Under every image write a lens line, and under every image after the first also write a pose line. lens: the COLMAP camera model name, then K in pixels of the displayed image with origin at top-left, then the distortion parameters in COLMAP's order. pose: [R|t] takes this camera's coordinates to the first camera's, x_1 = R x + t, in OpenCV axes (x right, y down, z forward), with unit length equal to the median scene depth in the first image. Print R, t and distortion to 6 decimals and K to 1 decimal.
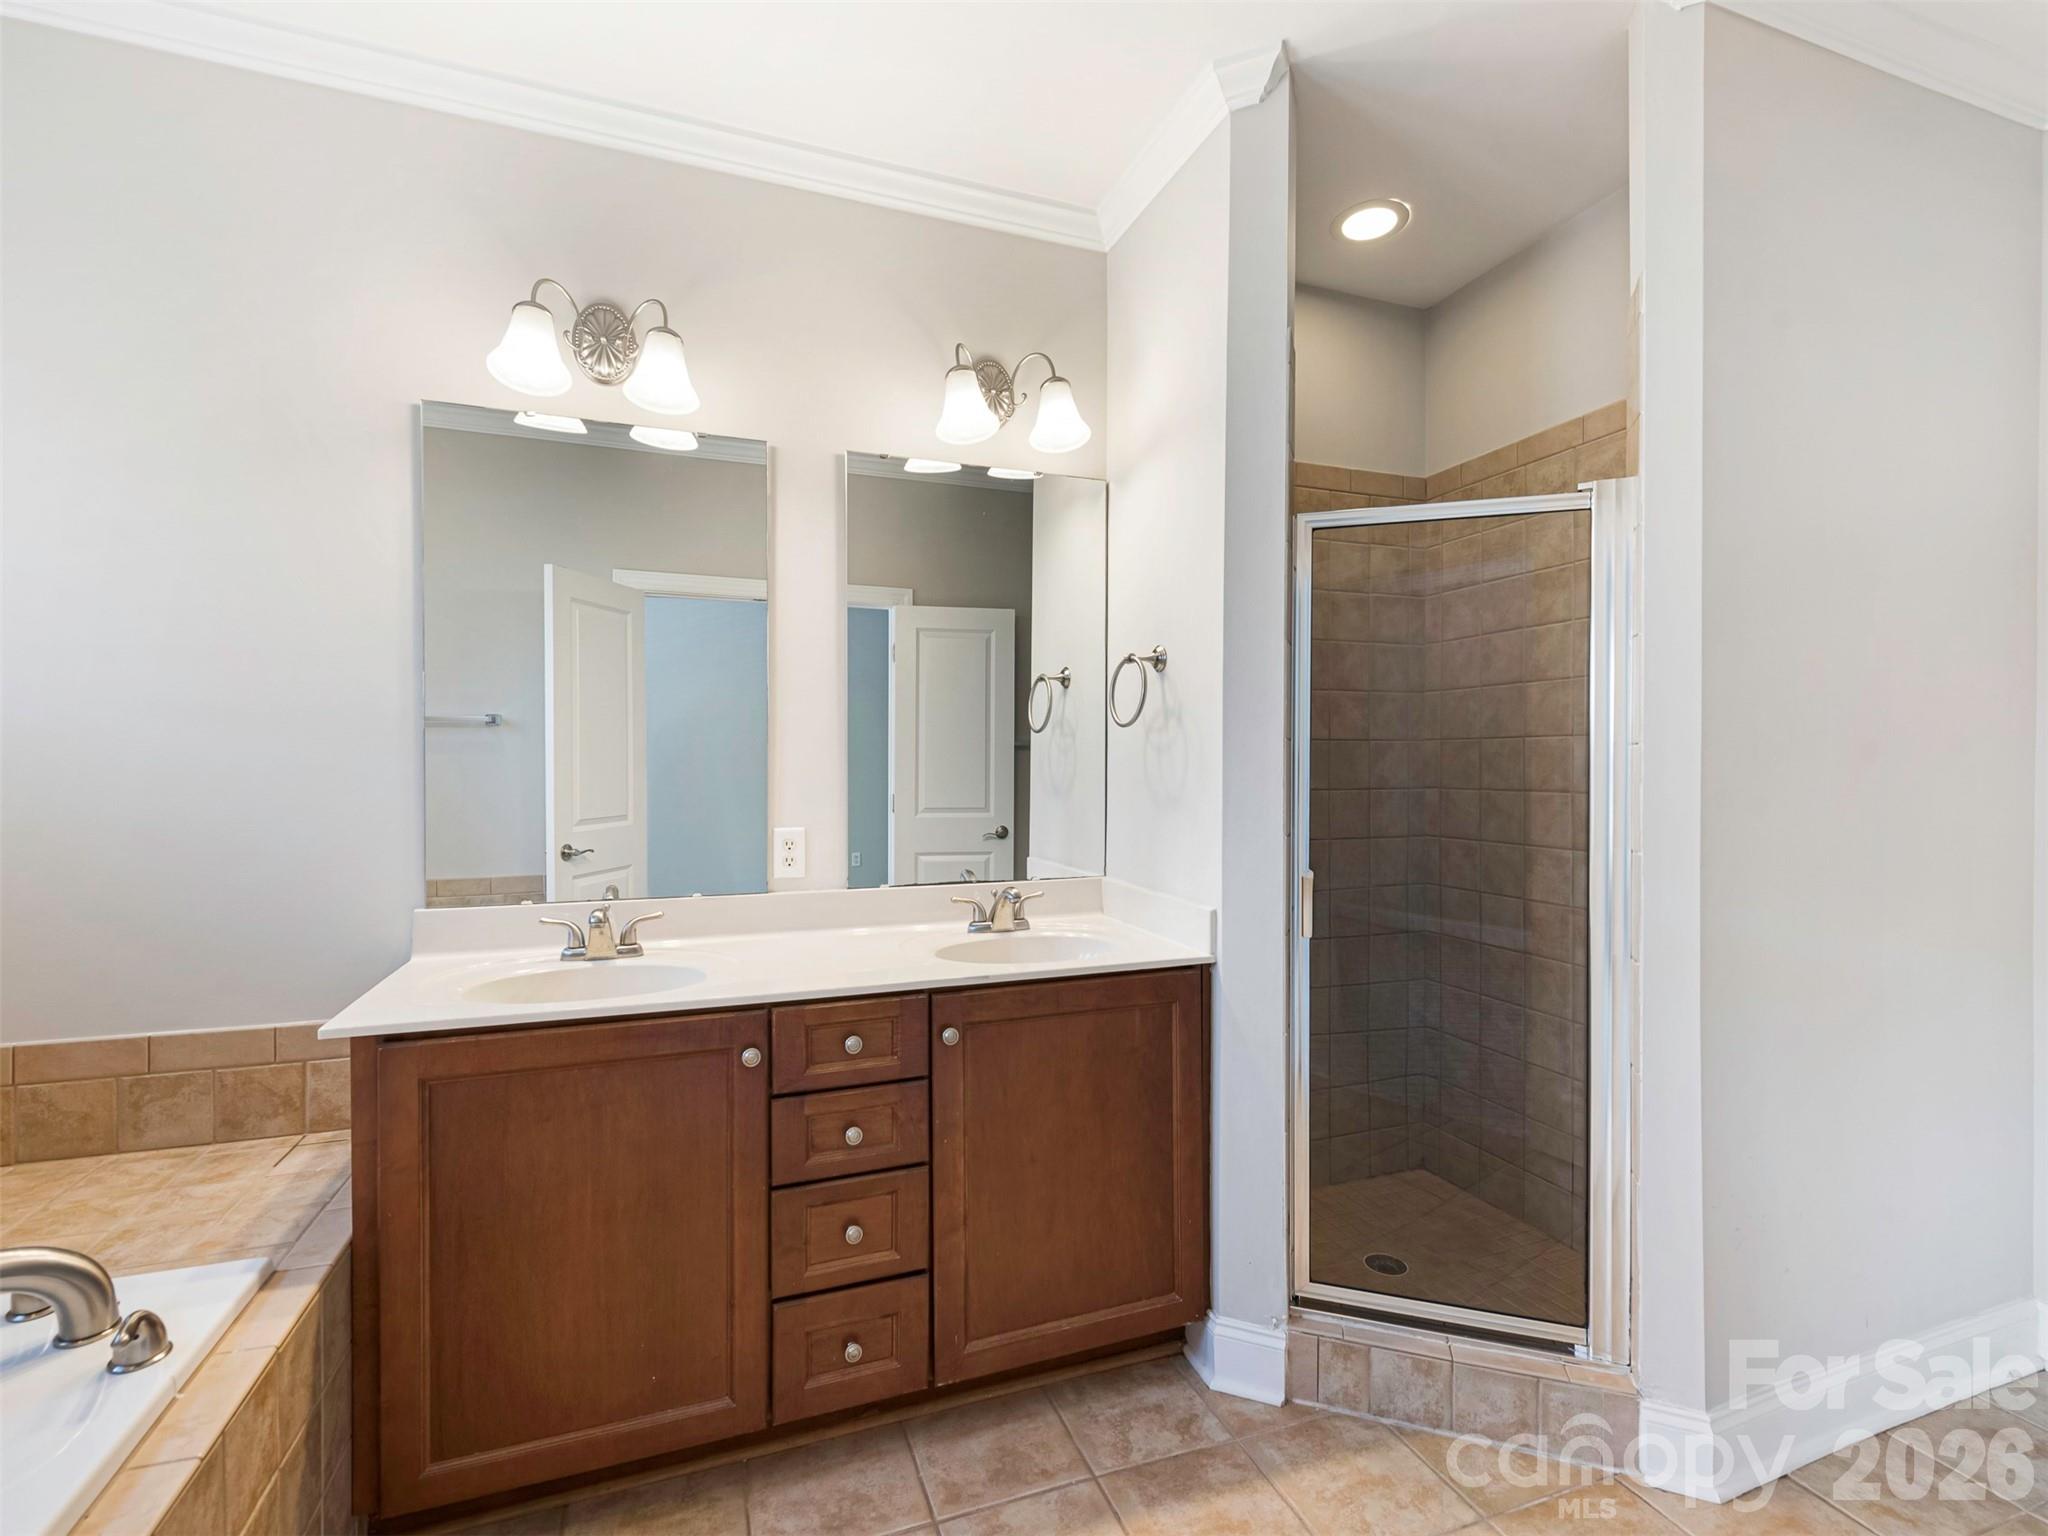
lens RADIAL K [[939.7, 0, 1024.0], [0, 939.7, 768.0], [0, 0, 1]] dist [0.020493, -0.008556]
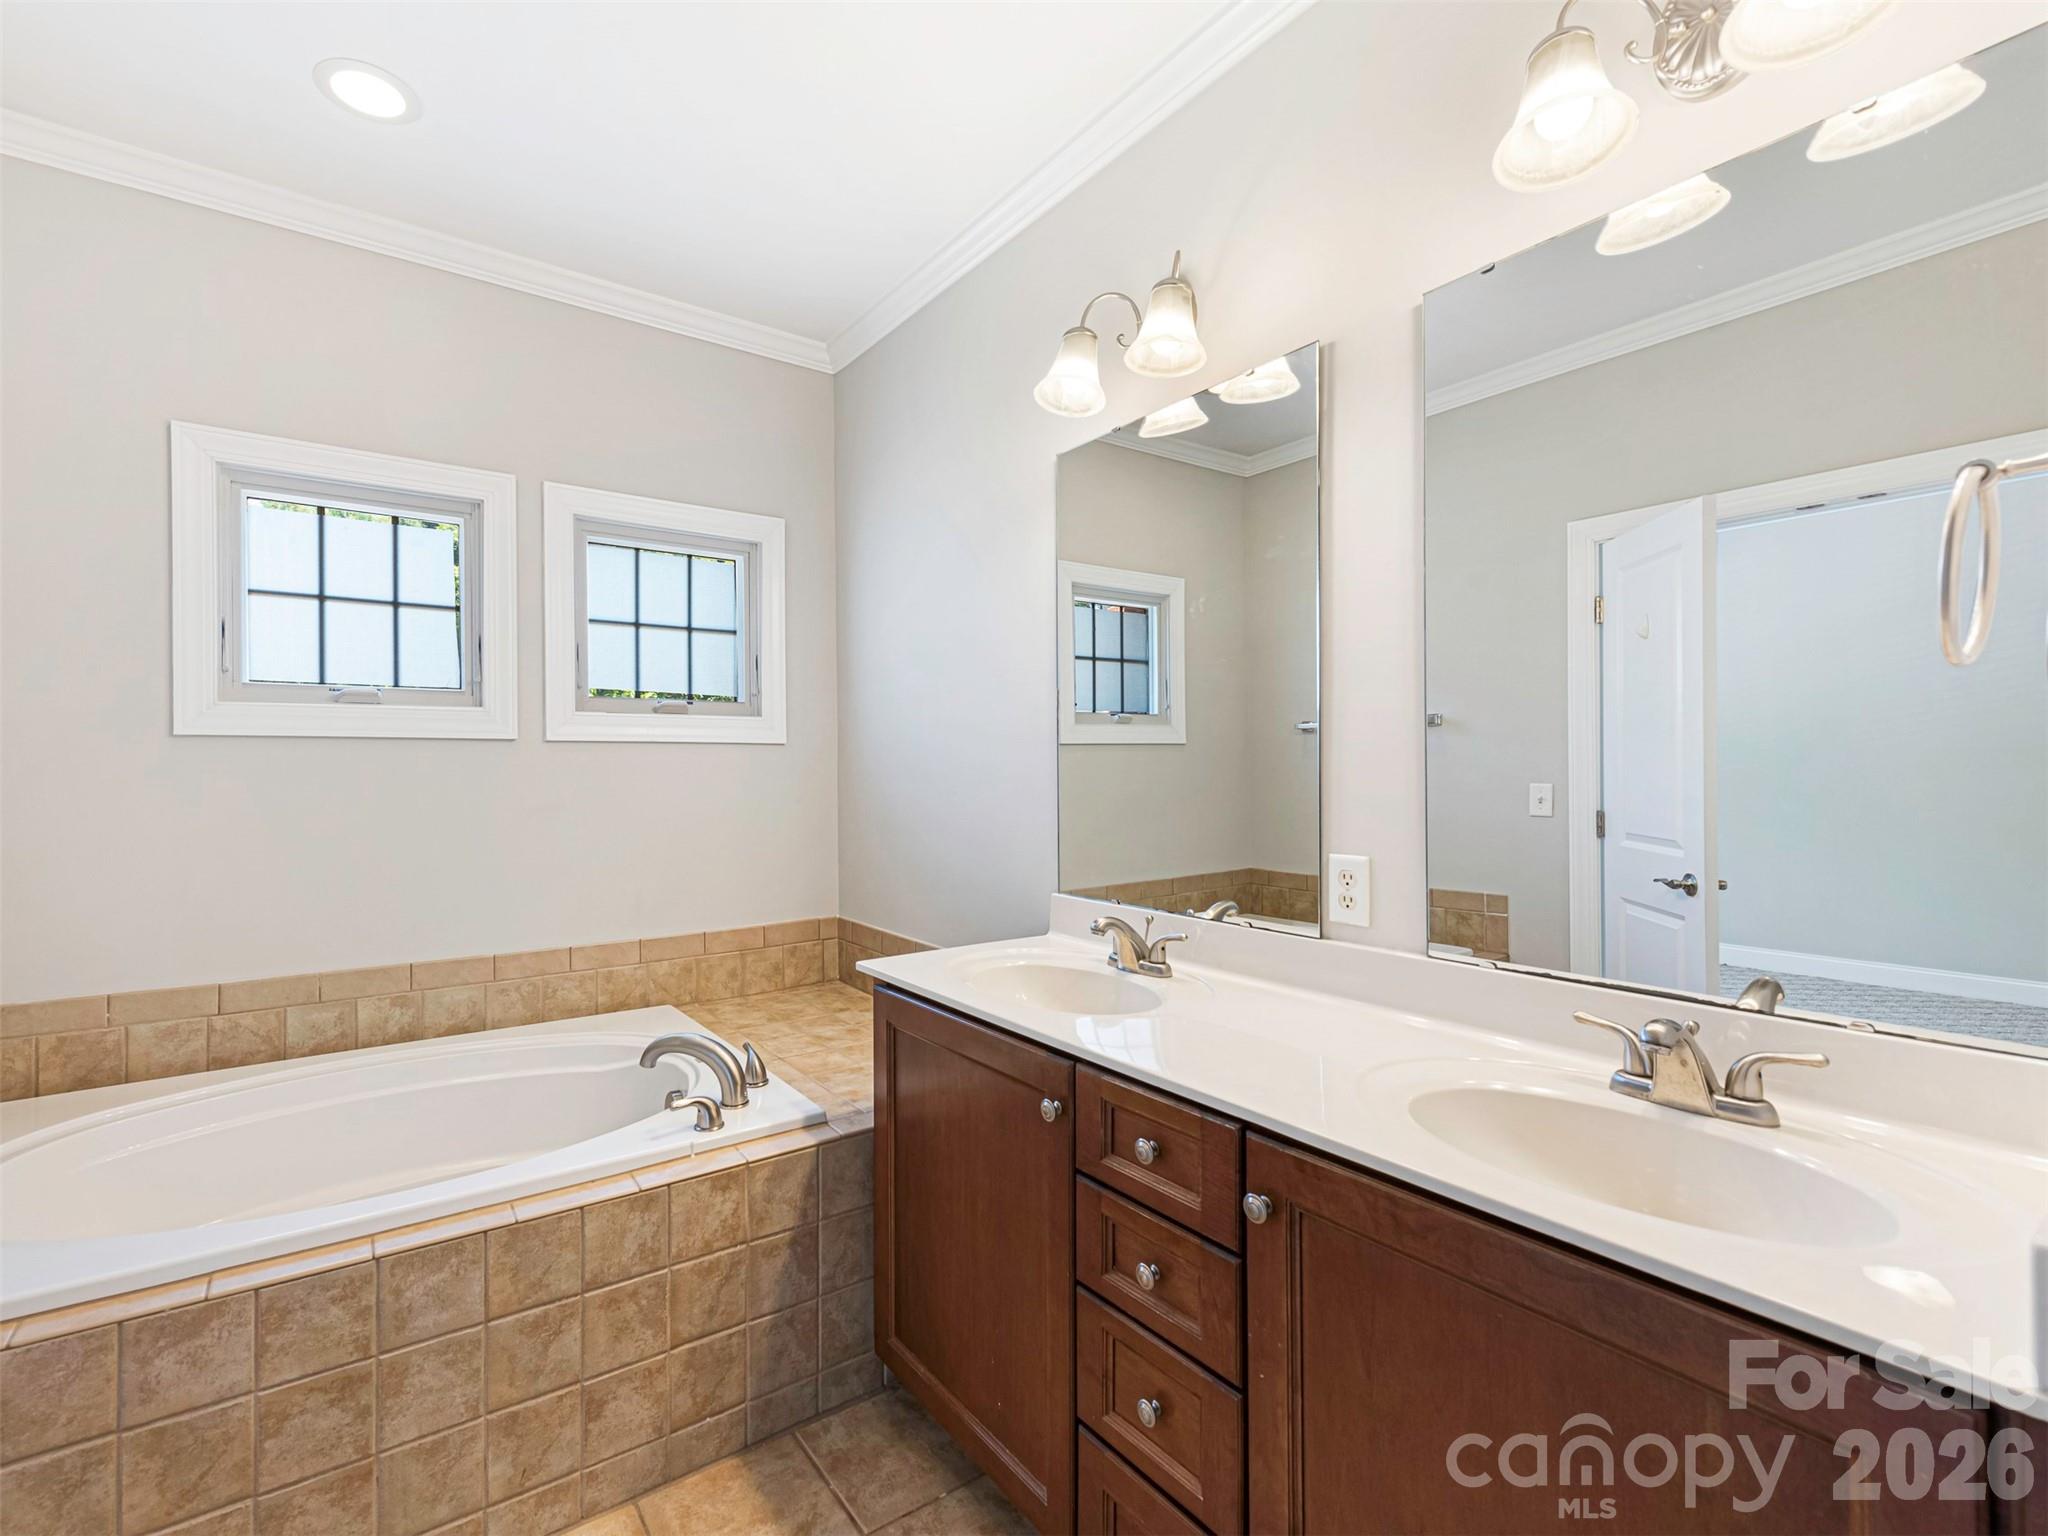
lens RADIAL K [[939.7, 0, 1024.0], [0, 939.7, 768.0], [0, 0, 1]] dist [0.020493, -0.008556]
pose [[0.242871, 0.001930, -0.970057, 0.489261], [-0.008664, 0.999962, -0.000179, -0.002887], [0.970020, 0.008448, 0.242879, 0.702636]]
